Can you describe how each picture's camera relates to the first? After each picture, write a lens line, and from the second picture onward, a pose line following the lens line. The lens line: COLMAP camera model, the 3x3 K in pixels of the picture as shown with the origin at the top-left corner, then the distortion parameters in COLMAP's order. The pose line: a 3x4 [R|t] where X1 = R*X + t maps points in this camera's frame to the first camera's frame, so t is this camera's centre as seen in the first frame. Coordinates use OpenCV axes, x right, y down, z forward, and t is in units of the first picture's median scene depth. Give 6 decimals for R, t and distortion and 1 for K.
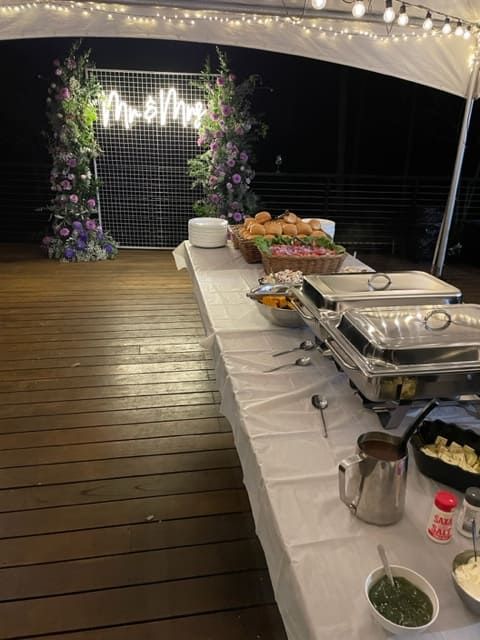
lens RADIAL K [[485.1, 0, 243.3], [0, 485.1, 321.5], [0, 0, 1]] dist [0.082050, -0.108493]
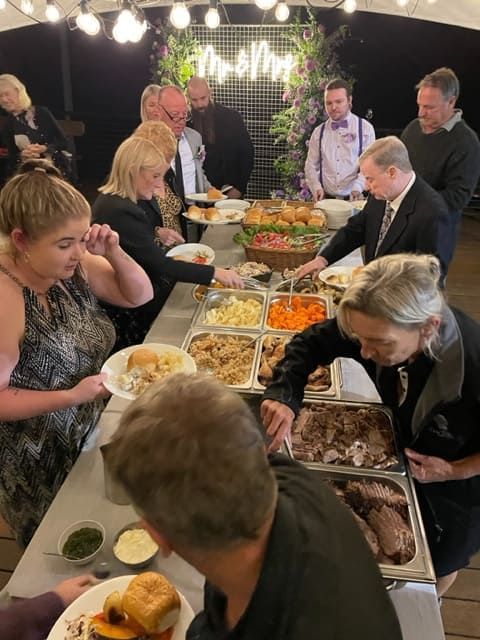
lens RADIAL K [[485.1, 0, 240.2], [0, 485.1, 321.5], [0, 0, 1]] dist [0.082050, -0.108493]
pose [[0.949174, 0.133088, -0.285230, 0.173360], [-0.090774, 0.983449, 0.156805, -0.062651], [0.301379, -0.122944, 0.945545, -0.039295]]
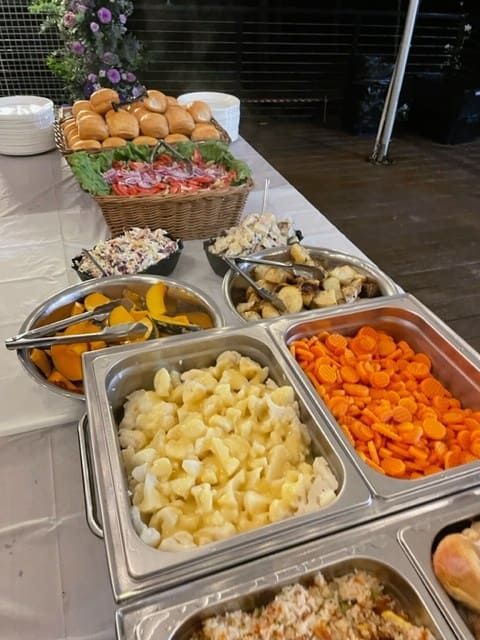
lens RADIAL K [[485.1, 0, 237.1], [0, 485.1, 322.8], [0, 0, 1]] dist [0.082050, -0.108493]
pose [[0.990345, -0.081086, 0.112436, 0.056946], [0.046819, 0.959069, 0.279275, -0.065645], [-0.130479, -0.271314, 0.953606, 0.208544]]
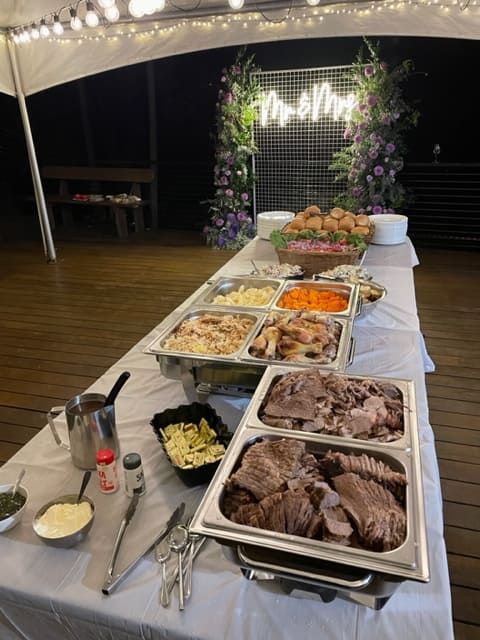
lens RADIAL K [[485.1, 0, 238.0], [0, 485.1, 323.6], [0, 0, 1]] dist [0.082050, -0.108493]
pose [[0.886517, 0.121908, -0.446347, 0.208416], [-0.113352, 0.992492, 0.045940, -0.007011], [0.448596, 0.009868, 0.893680, 0.015264]]
